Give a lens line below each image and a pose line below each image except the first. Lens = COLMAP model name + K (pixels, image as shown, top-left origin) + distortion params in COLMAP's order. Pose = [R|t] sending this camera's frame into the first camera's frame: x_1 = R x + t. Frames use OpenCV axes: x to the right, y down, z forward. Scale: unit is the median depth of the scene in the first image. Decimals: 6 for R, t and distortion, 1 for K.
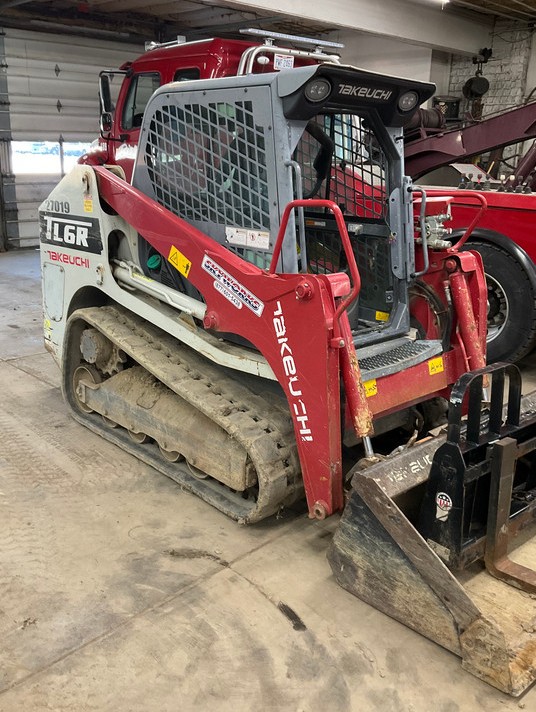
lens RADIAL K [[596.5, 0, 265.6], [0, 596.5, 340.5], [0, 0, 1]] dist [-0.002962, -0.007815]
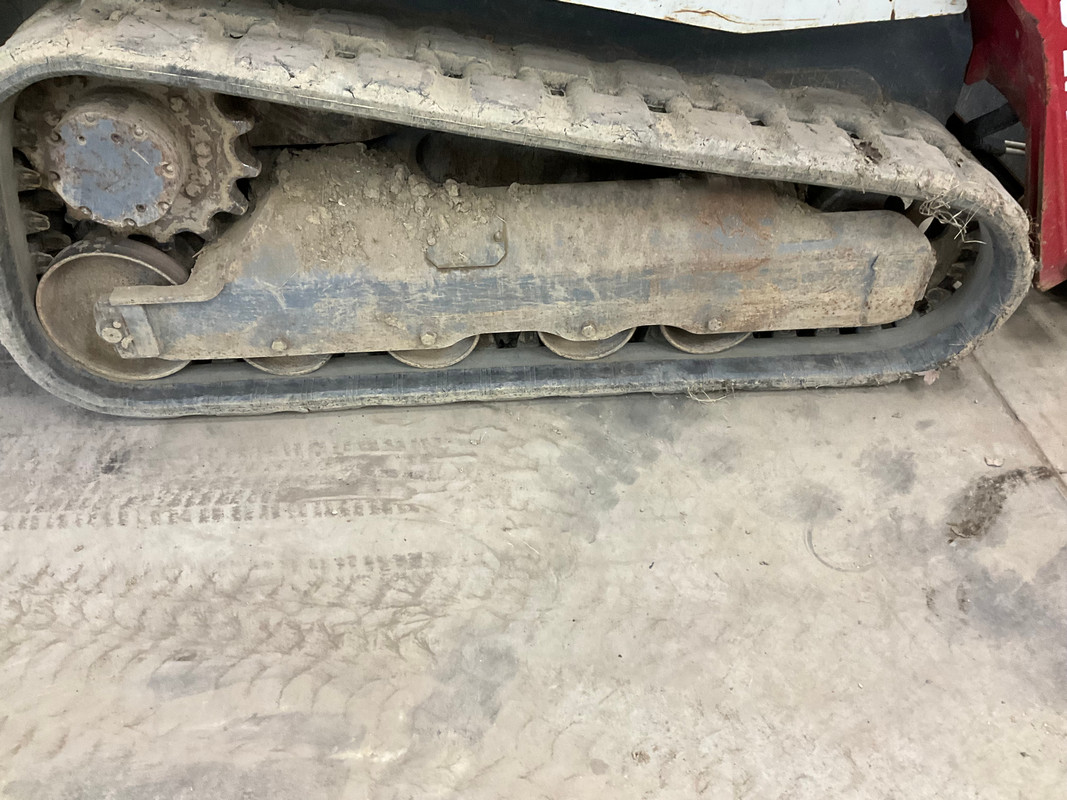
lens RADIAL K [[894.0, 0, 533.5], [0, 894.0, 400.0], [0, 0, 1]] dist [-0.002962, -0.007815]
pose [[0.681988, -0.545512, 0.487145, -0.460638], [0.252897, 0.800885, 0.542794, -0.086566], [-0.686248, -0.246982, 0.684152, 0.624150]]
